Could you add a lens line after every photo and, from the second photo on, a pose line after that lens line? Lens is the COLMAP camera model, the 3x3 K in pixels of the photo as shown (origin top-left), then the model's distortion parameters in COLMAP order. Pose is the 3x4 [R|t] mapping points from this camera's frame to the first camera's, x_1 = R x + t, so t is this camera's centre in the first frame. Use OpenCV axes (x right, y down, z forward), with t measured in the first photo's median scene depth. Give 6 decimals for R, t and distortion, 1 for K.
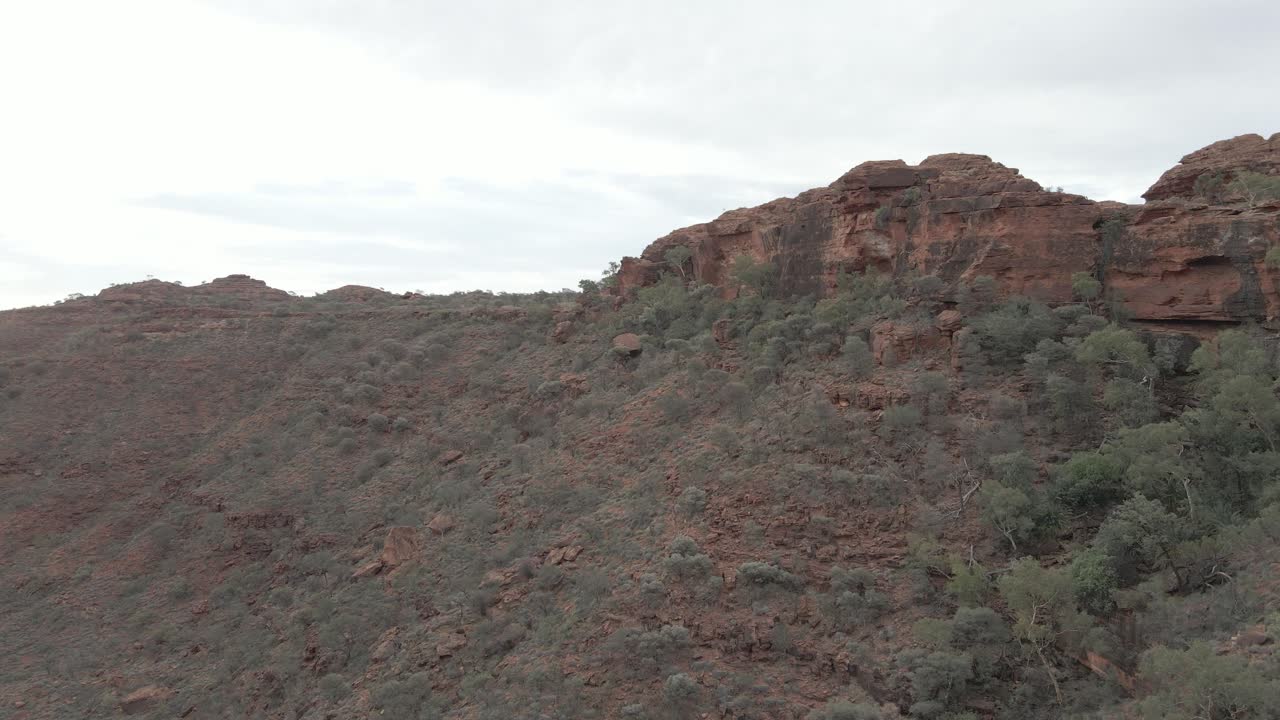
lens RADIAL K [[515.3, 0, 644.0], [0, 515.3, 357.8], [0, 0, 1]] dist [-0.003125, 0.002826]
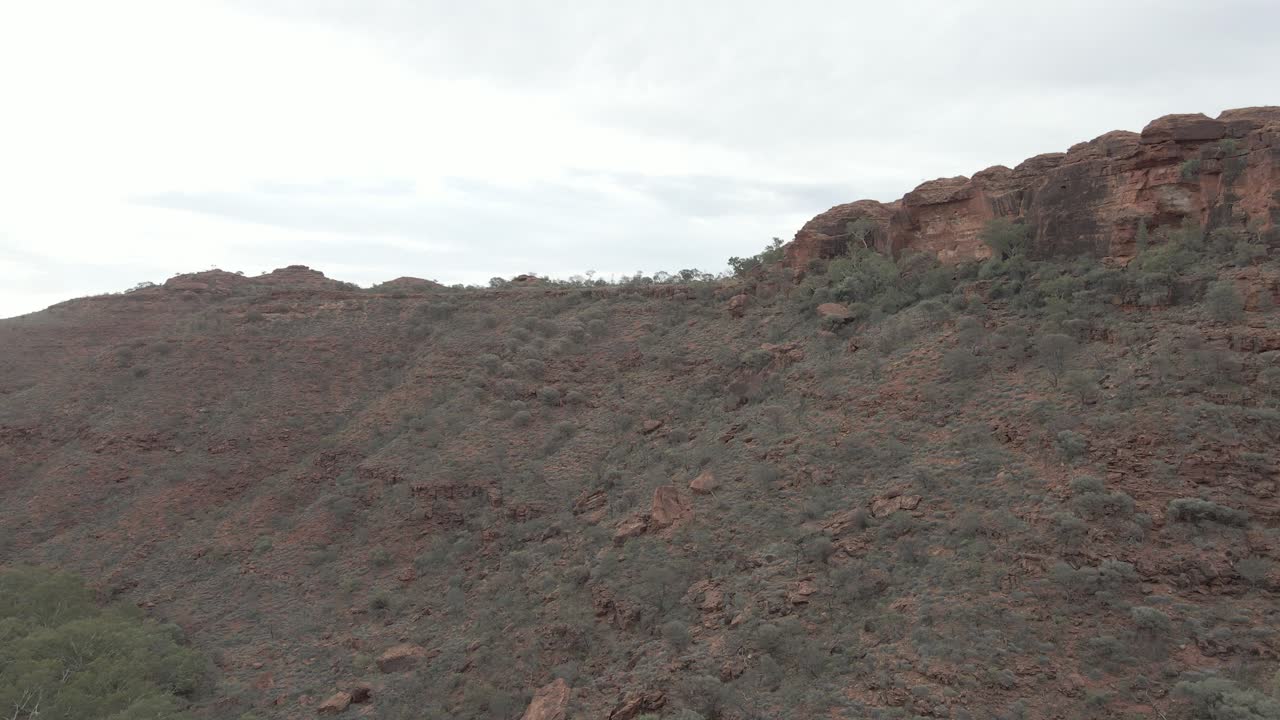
lens RADIAL K [[515.3, 0, 638.5], [0, 515.3, 360.4], [0, 0, 1]] dist [-0.003125, 0.002826]
pose [[0.999988, 0.003759, -0.003003, -0.373070], [-0.003754, 0.999991, 0.001754, 0.059568], [0.003009, -0.001743, 0.999994, 0.003059]]
